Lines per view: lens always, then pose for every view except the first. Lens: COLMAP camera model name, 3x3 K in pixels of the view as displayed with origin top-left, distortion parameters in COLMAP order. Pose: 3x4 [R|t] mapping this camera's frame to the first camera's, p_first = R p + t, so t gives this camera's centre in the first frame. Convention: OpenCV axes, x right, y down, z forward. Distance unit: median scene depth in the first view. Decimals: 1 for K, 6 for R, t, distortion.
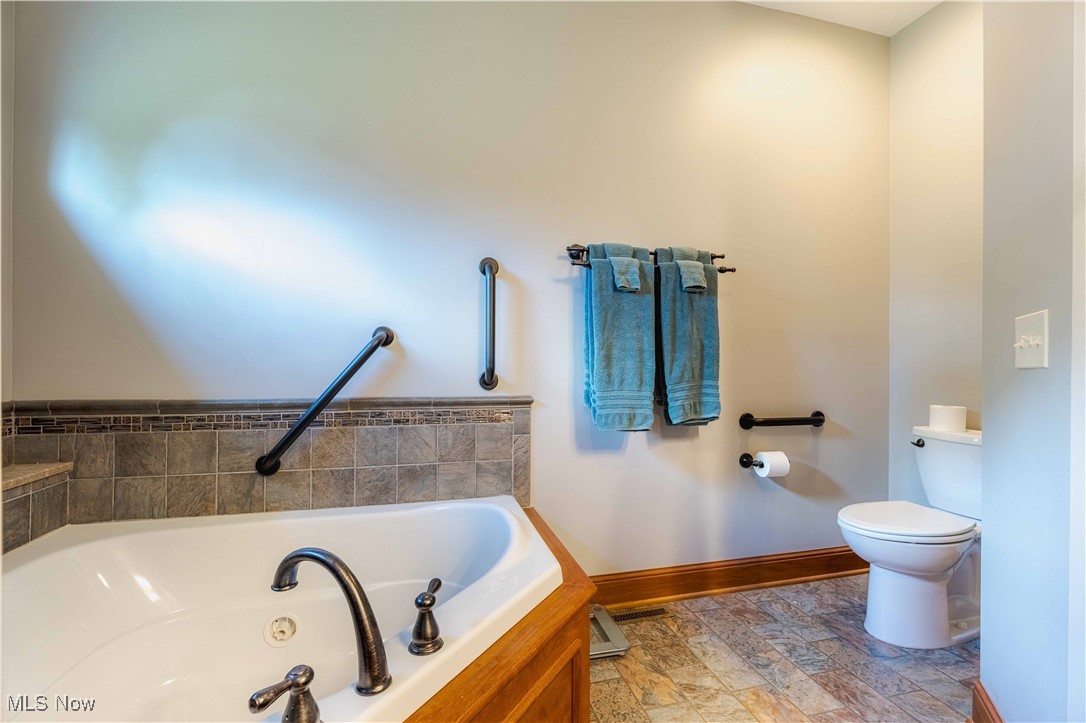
lens RADIAL K [[475.2, 0, 546.0], [0, 475.2, 360.6], [0, 0, 1]] dist [-0.000883, -0.000181]
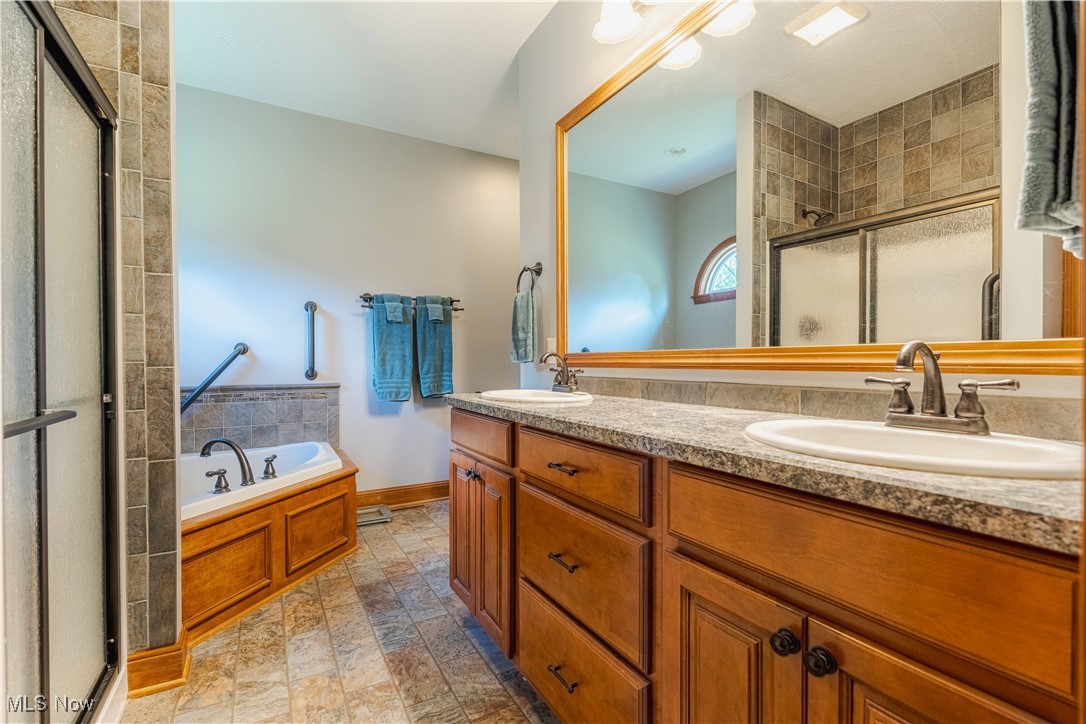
lens RADIAL K [[493.2, 0, 542.1], [0, 493.2, 363.4], [0, 0, 1]] dist [-0.001357, -0.000041]
pose [[0.969215, -0.010847, 0.245979, 0.245969], [0.009005, 0.999922, 0.008611, -0.004204], [-0.246053, -0.006131, 0.969237, -0.904392]]
